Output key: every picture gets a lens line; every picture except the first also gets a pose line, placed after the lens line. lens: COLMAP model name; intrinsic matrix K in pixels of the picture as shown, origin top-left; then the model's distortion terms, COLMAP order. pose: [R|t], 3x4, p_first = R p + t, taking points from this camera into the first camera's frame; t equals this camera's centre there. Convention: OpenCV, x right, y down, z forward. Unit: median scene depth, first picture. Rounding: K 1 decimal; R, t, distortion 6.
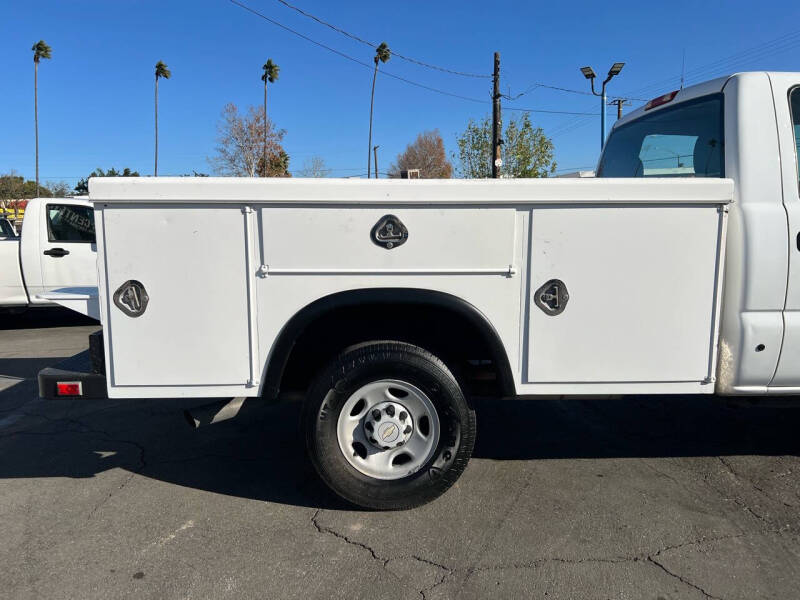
lens RADIAL K [[599.2, 0, 404.4], [0, 599.2, 297.1], [0, 0, 1]] dist [0.047302, -0.059031]
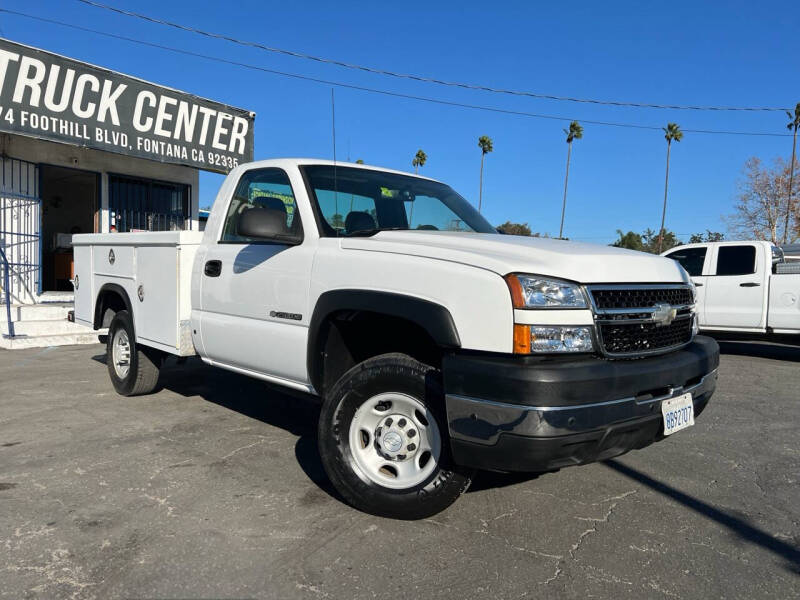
lens RADIAL K [[599.2, 0, 404.4], [0, 599.2, 297.1], [0, 0, 1]] dist [0.047302, -0.059031]
pose [[0.664170, 0.063705, -0.744862, 2.038223], [-0.135860, 0.990057, -0.036466, -0.023465], [0.735133, 0.125416, 0.666221, 0.277436]]
